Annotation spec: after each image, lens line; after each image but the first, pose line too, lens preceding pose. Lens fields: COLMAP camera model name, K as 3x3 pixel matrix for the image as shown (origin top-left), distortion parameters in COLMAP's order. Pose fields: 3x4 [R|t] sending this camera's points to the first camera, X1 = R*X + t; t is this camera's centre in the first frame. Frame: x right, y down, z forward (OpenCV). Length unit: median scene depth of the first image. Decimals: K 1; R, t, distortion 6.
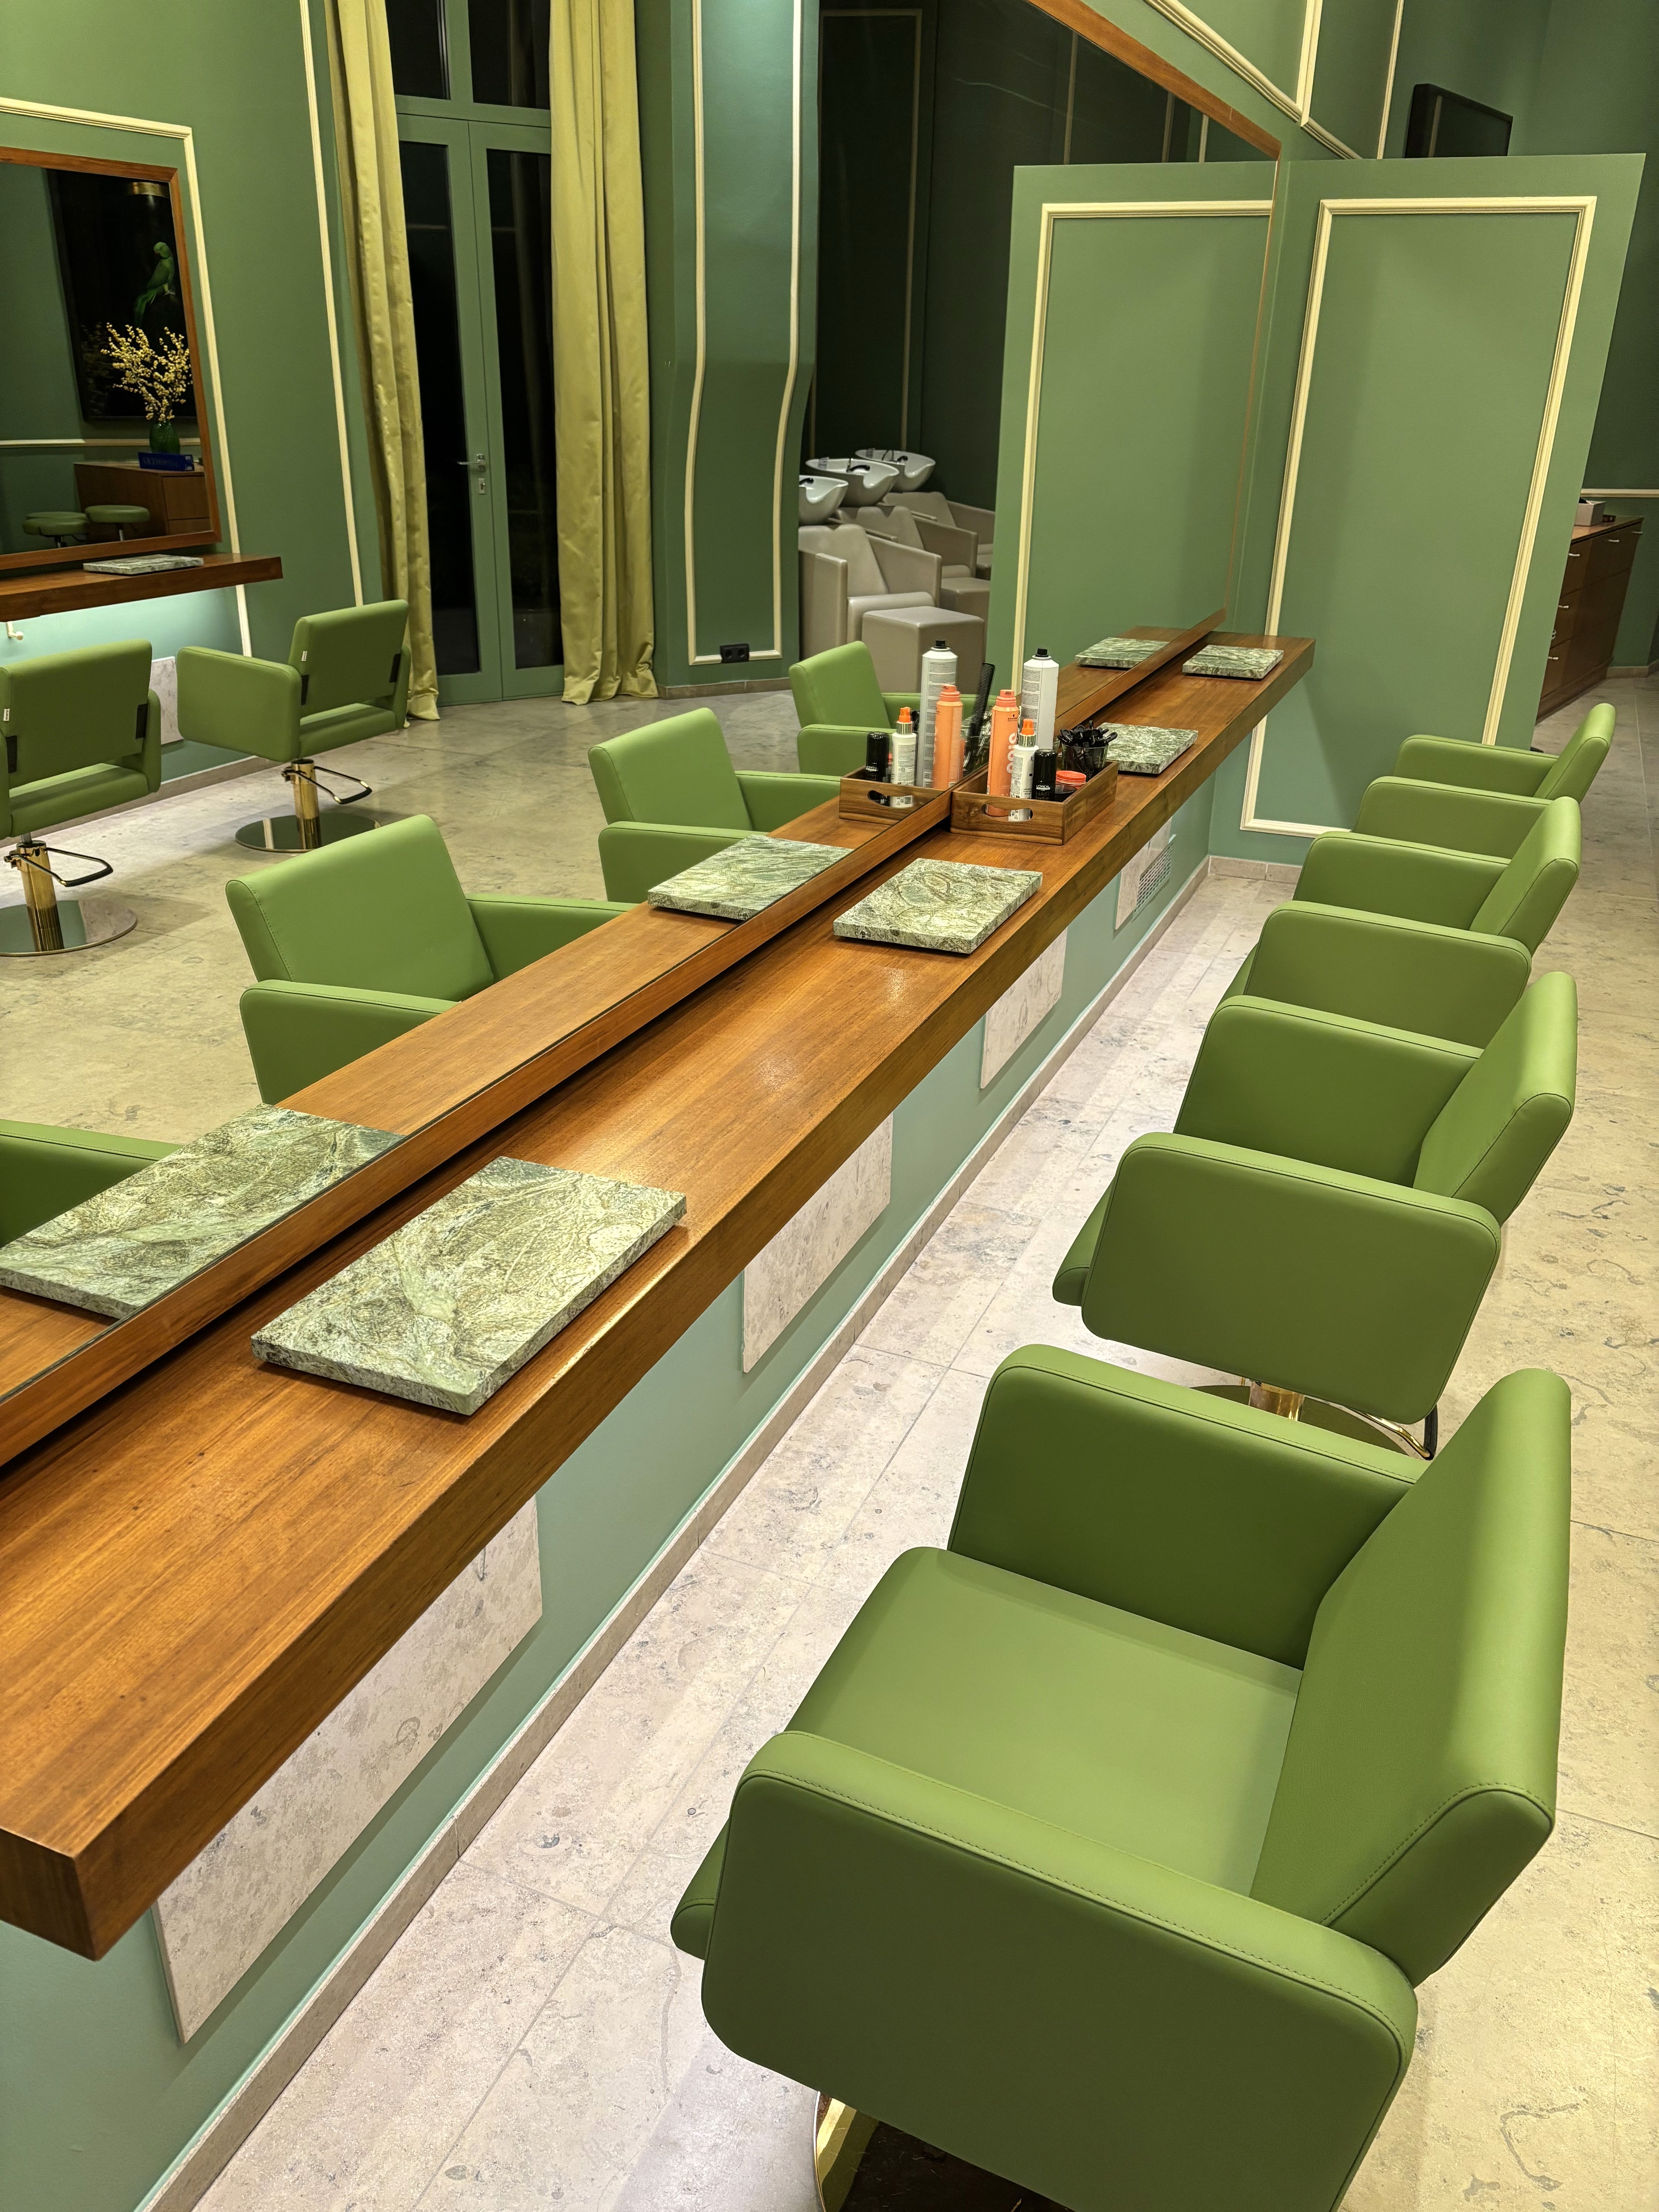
lens RADIAL K [[1683.2, 0, 831.4], [0, 1683.2, 1095.8], [0, 0, 1]] dist [0.029255, 0.000013]
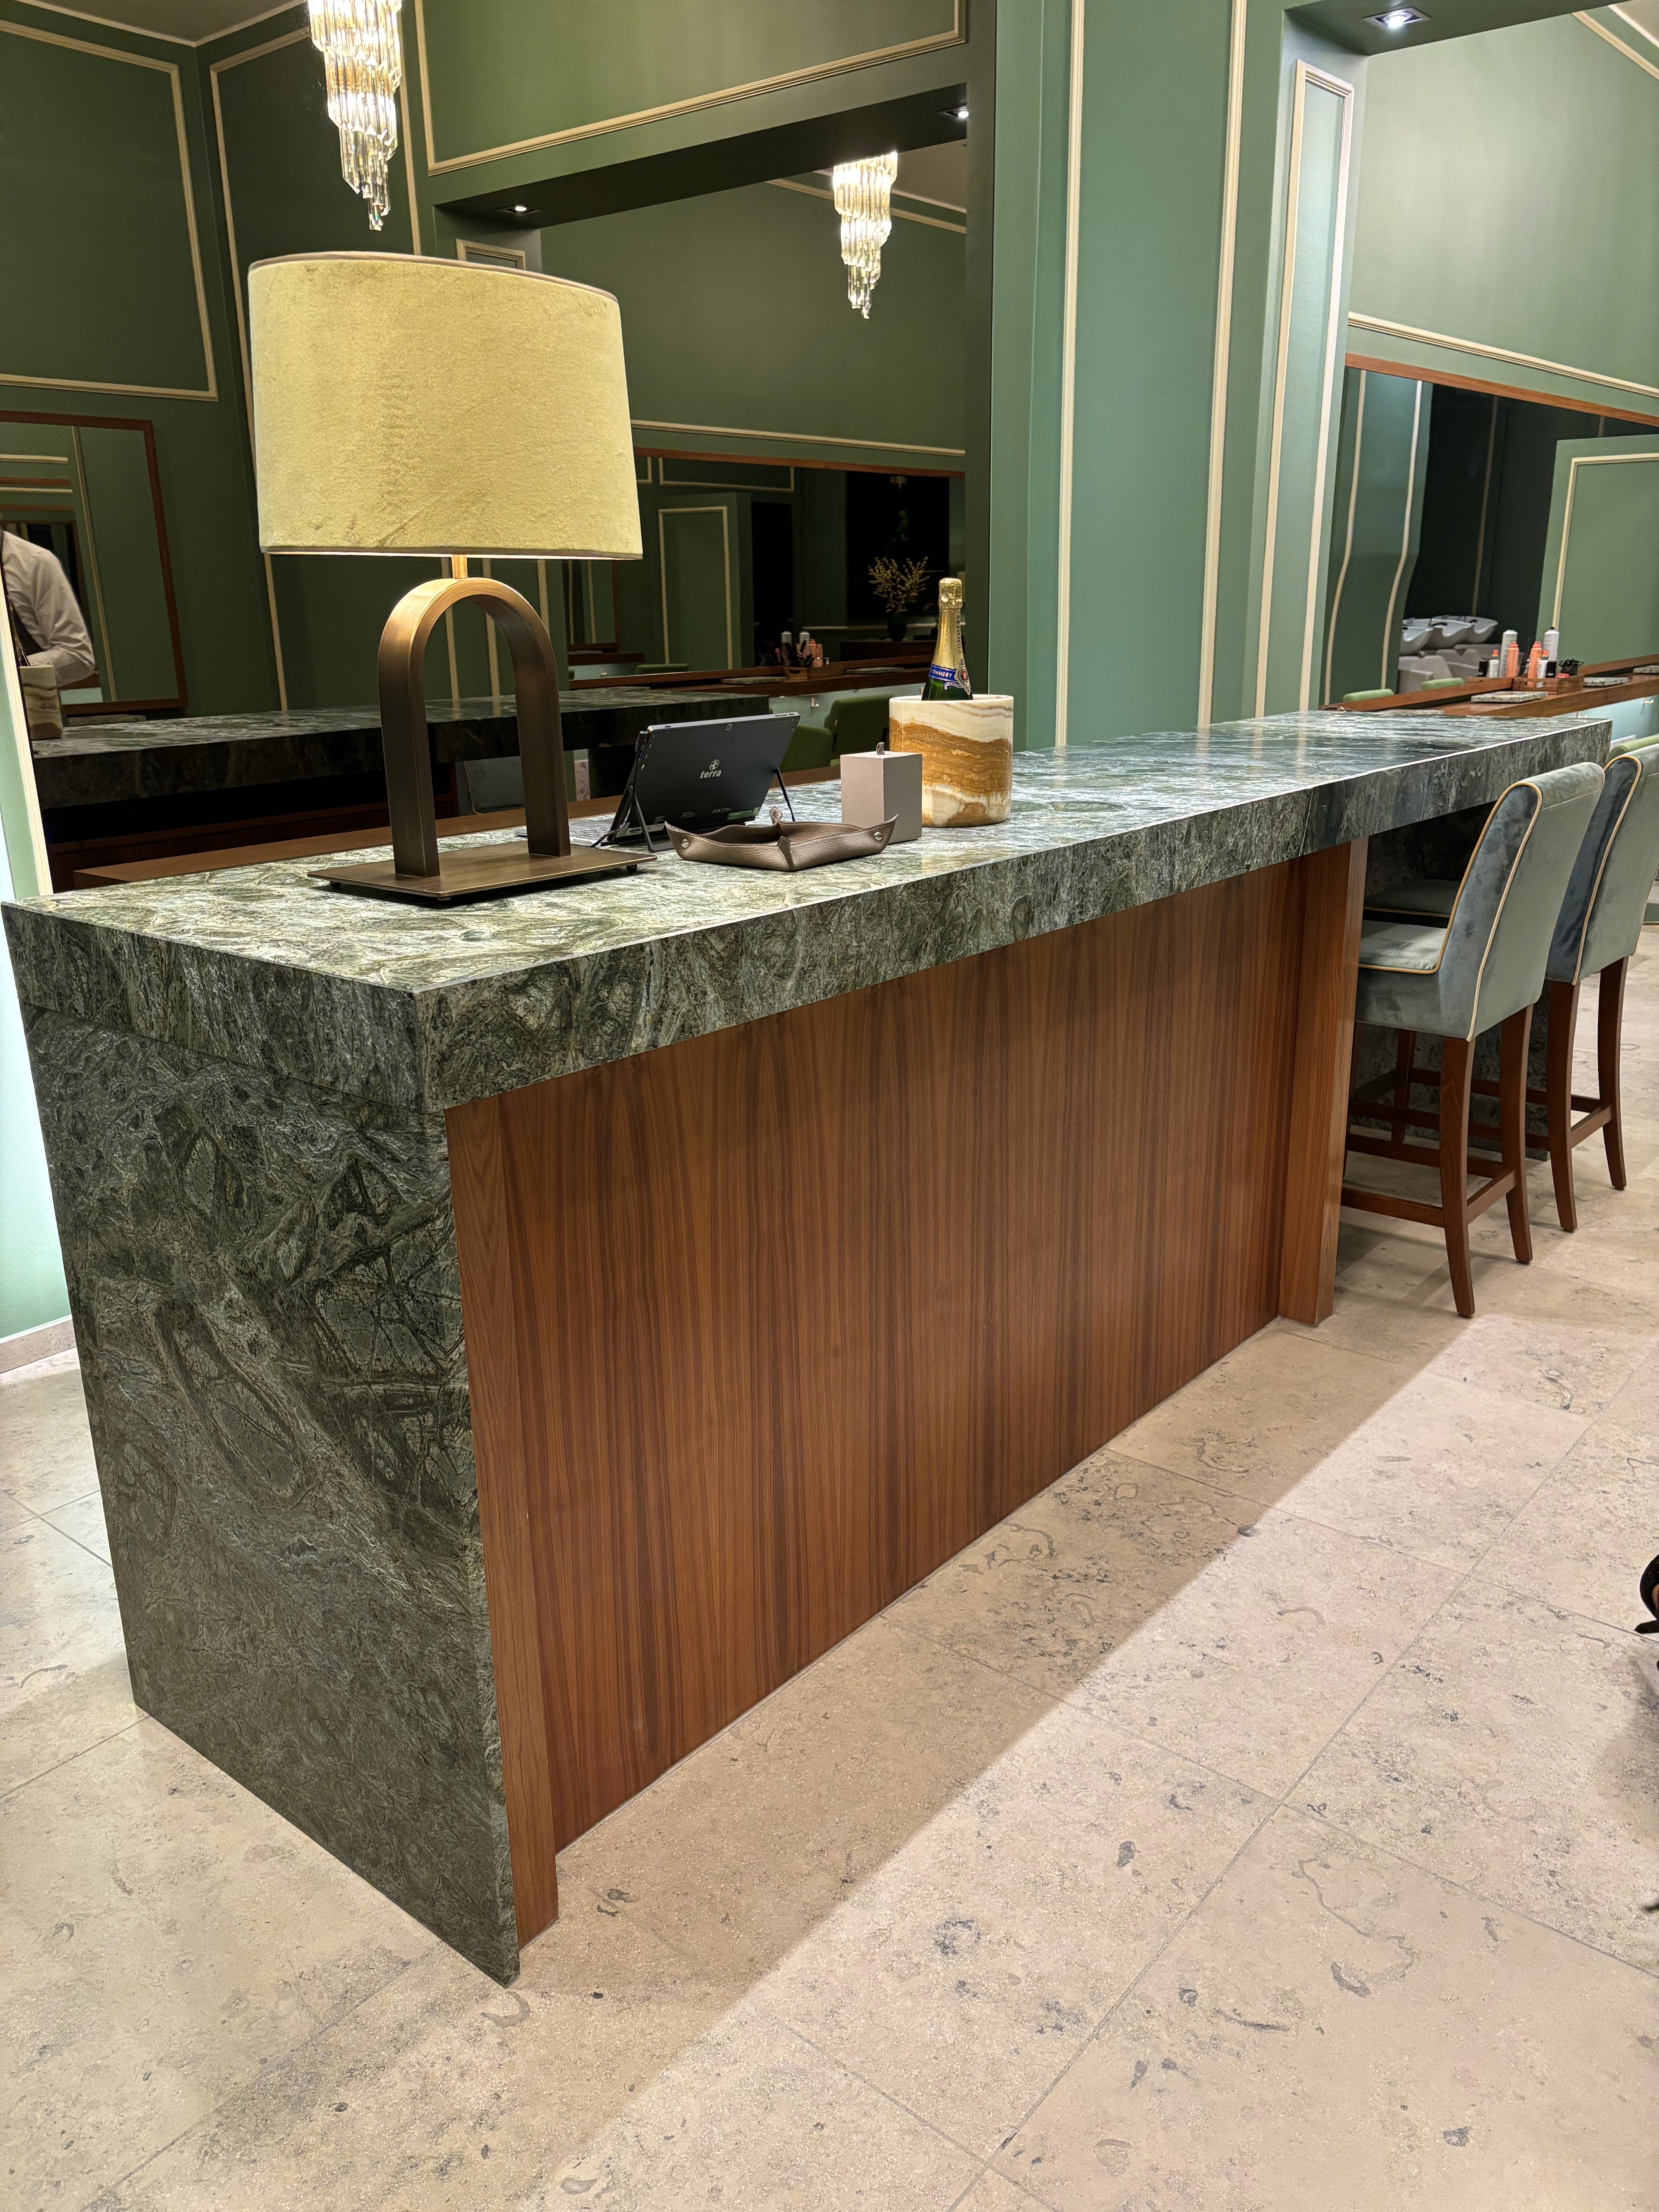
lens RADIAL K [[1683.2, 0, 831.4], [0, 1683.2, 1095.8], [0, 0, 1]] dist [0.029255, 0.000013]
pose [[0.955454, 0.048238, -0.291170, -0.143316], [-0.084558, 0.989937, -0.113468, 0.846340], [0.282767, 0.133034, 0.949918, -1.717502]]
